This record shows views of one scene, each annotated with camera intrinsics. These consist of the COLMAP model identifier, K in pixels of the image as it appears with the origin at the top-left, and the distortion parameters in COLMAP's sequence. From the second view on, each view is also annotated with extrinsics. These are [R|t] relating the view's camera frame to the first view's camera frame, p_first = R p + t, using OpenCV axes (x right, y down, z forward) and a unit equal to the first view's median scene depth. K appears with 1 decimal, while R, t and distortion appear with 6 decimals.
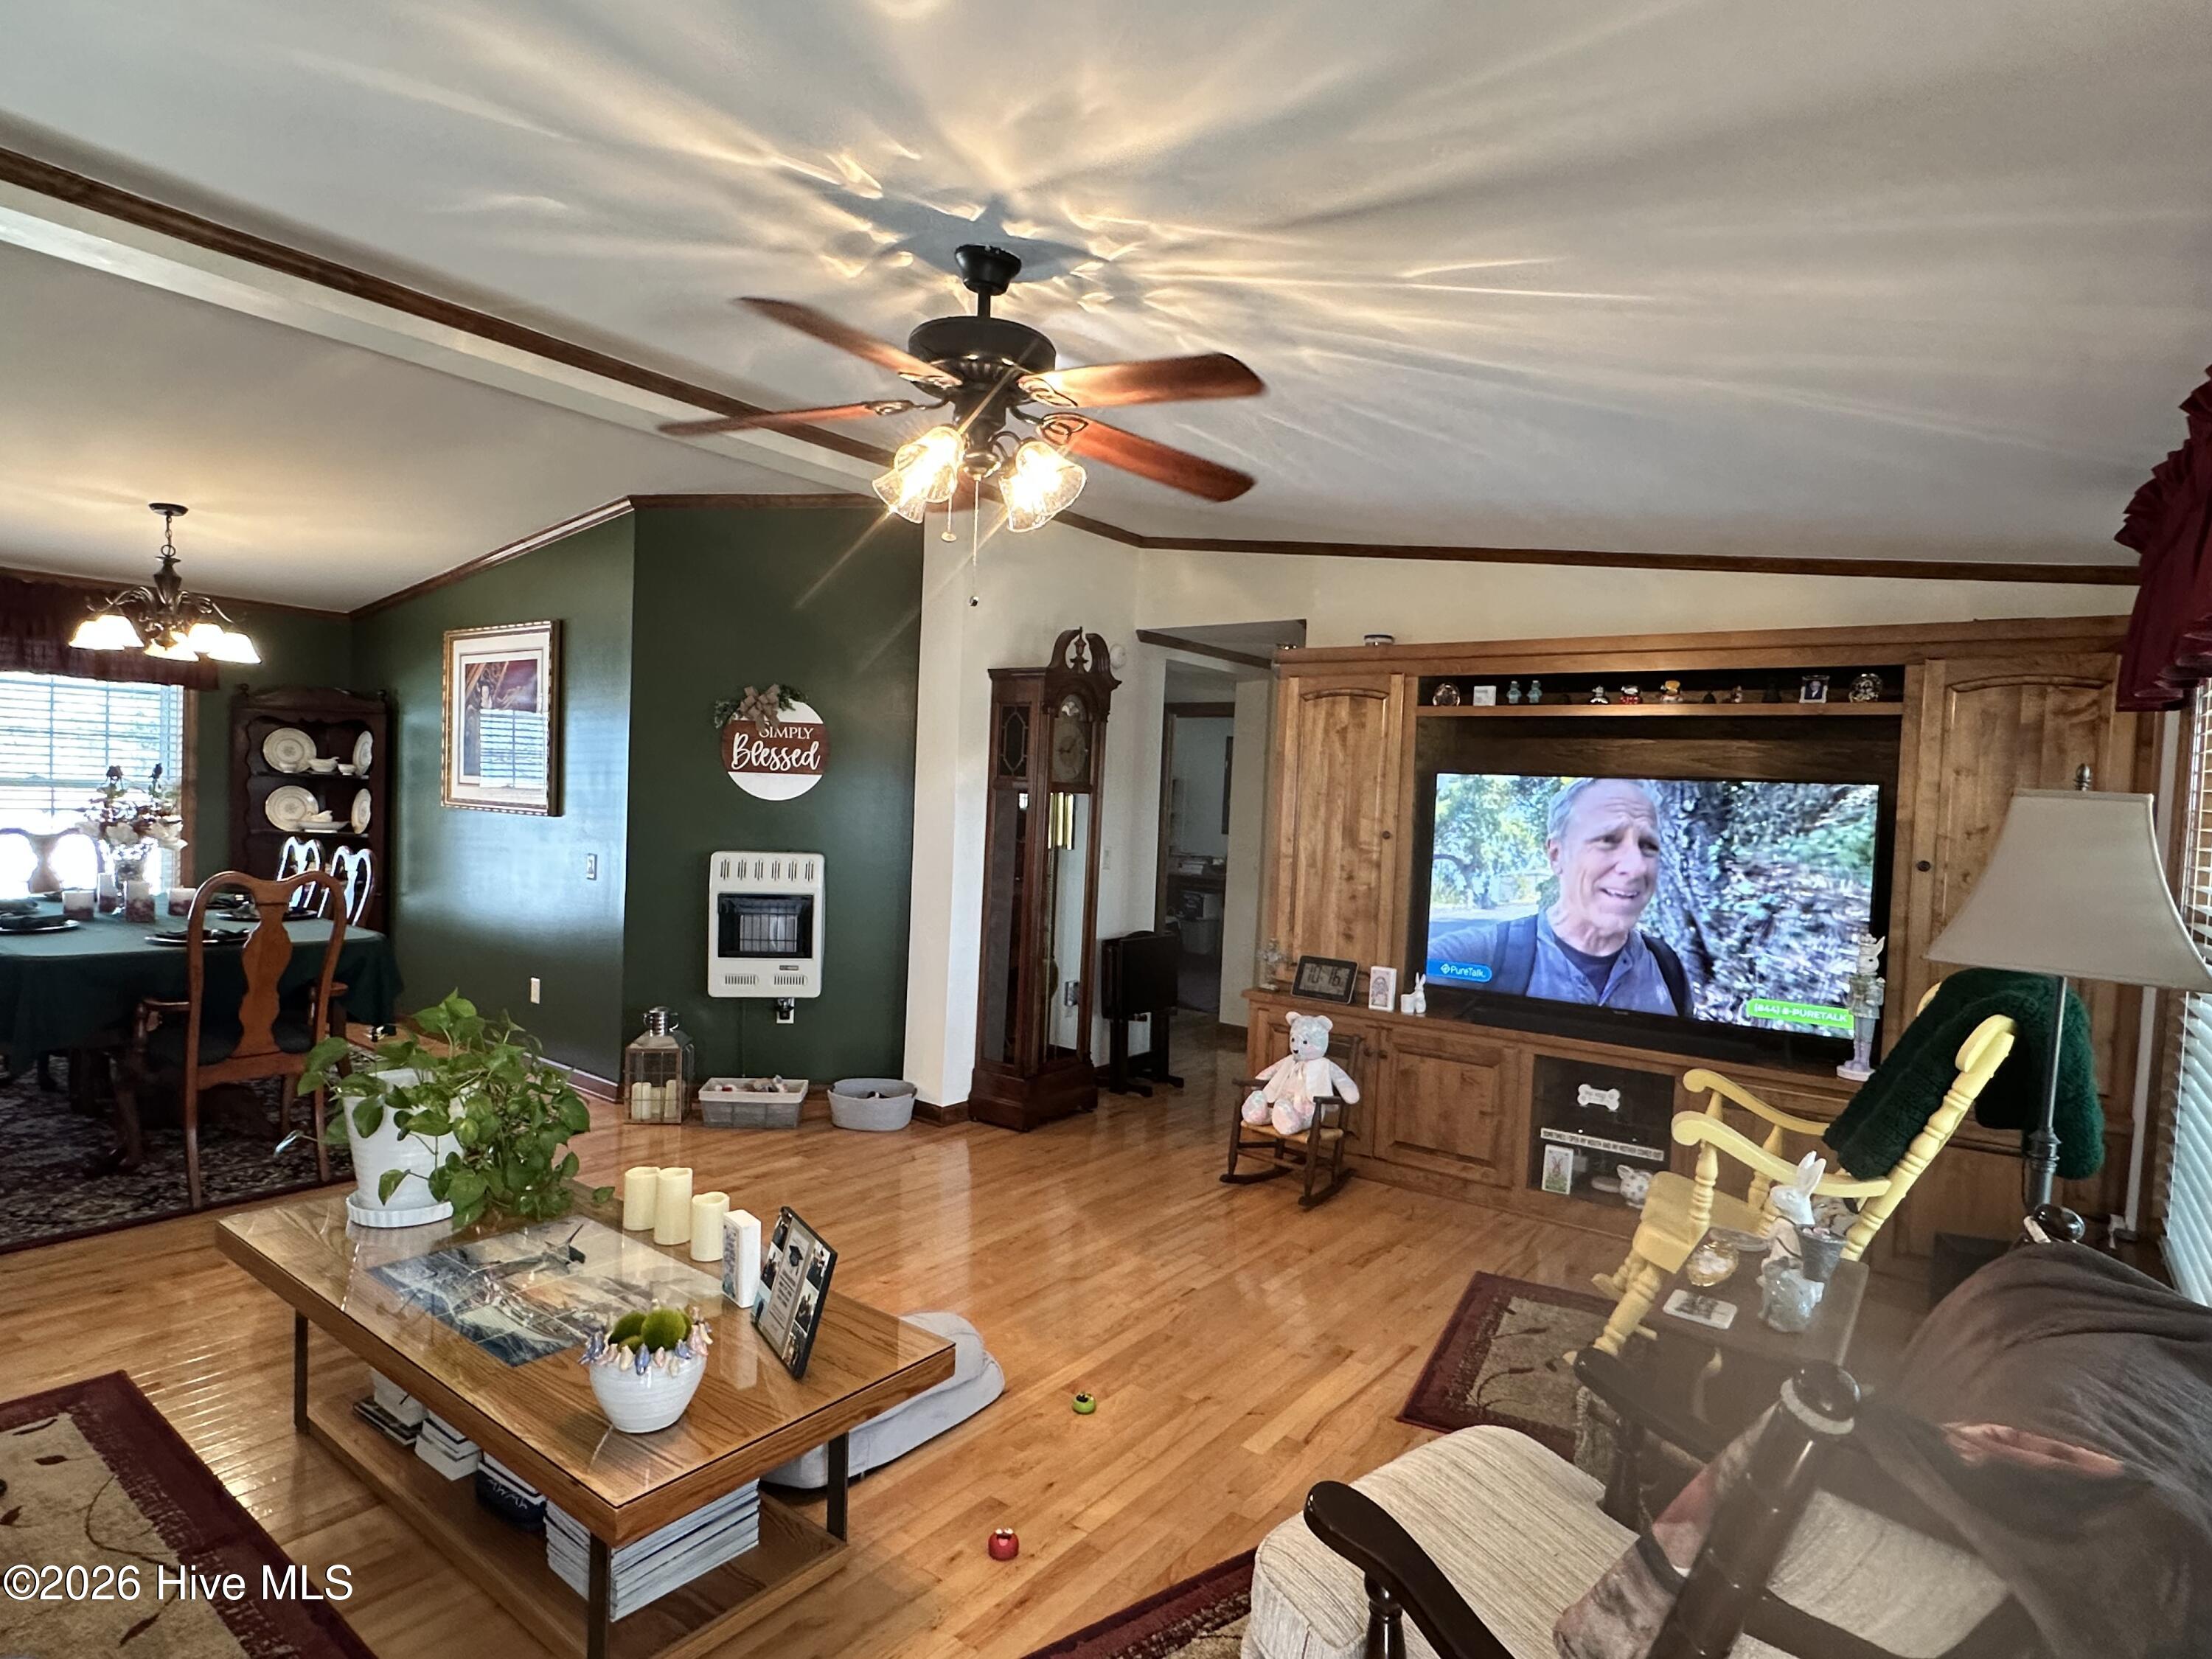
lens RADIAL K [[1252.2, 0, 1102.1], [0, 1252.2, 837.2], [0, 0, 1]] dist [-0.000710, -0.002198]
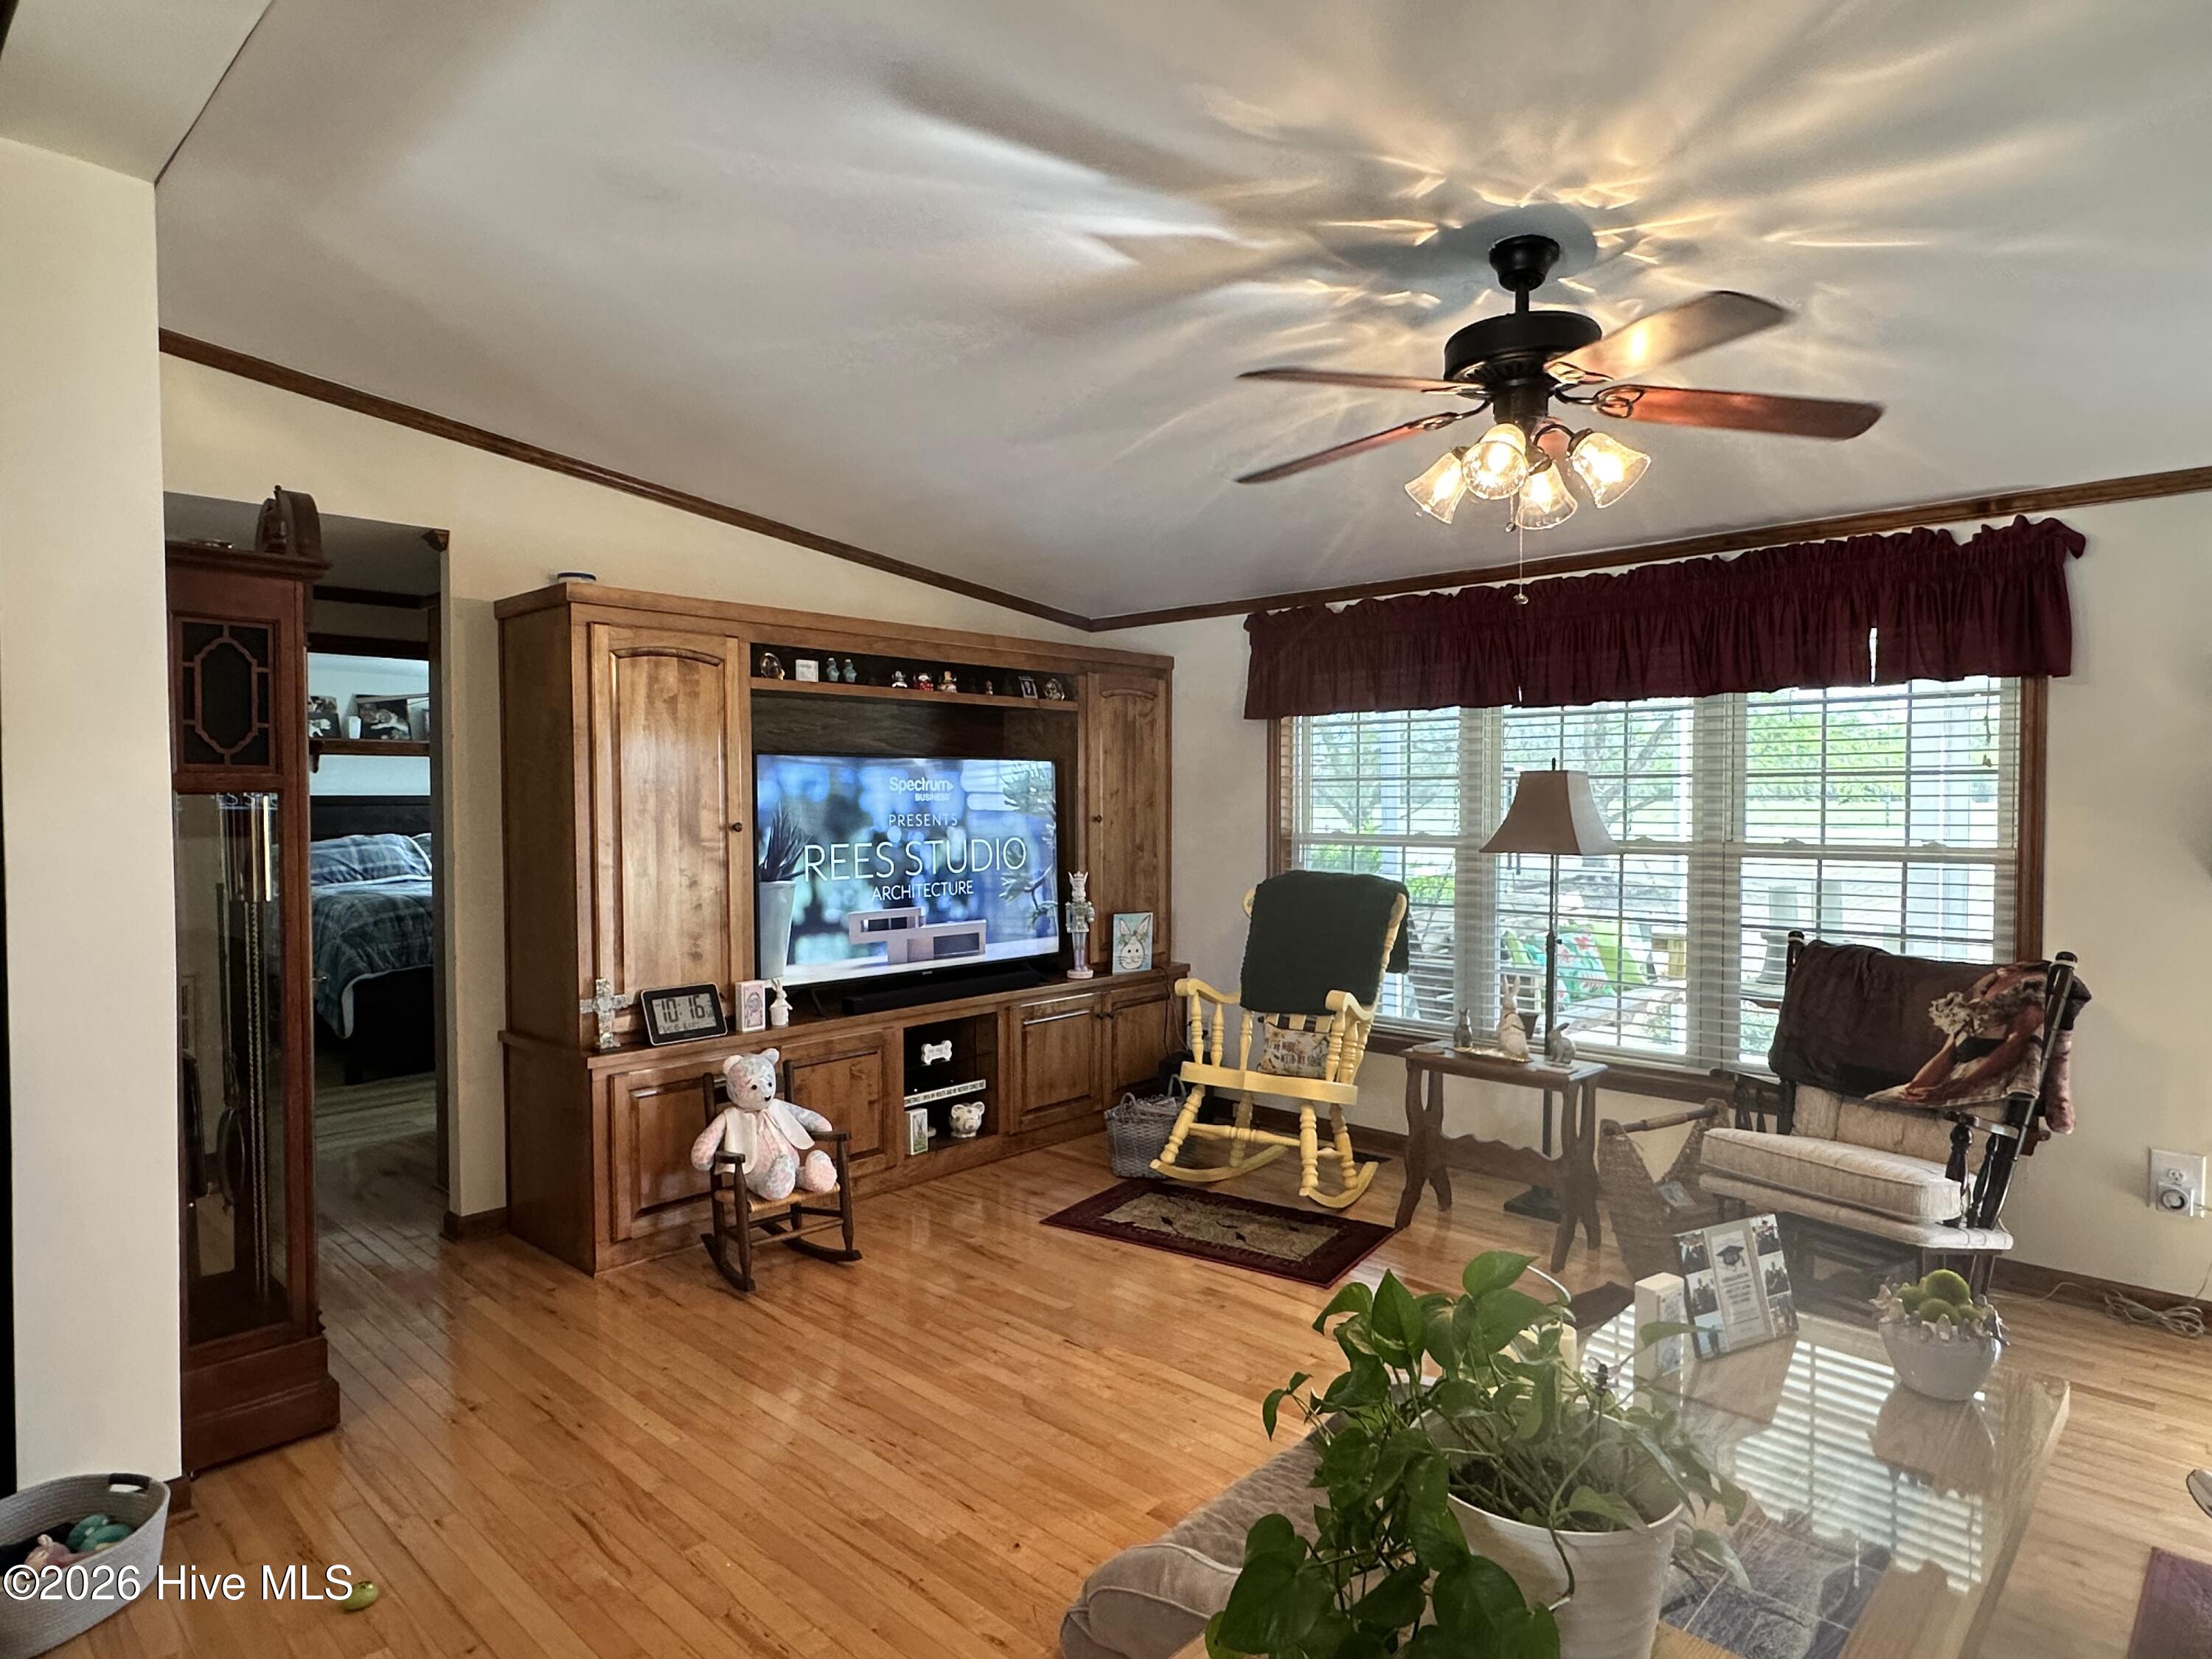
lens RADIAL K [[1259.0, 0, 1101.1], [0, 1259.0, 857.0], [0, 0, 1]] dist [-0.001489, -0.000984]
pose [[0.098221, -0.087400, 0.991319, -0.612461], [0.047115, 0.995427, 0.083094, -0.041903], [-0.994049, 0.038544, 0.101890, 0.687727]]
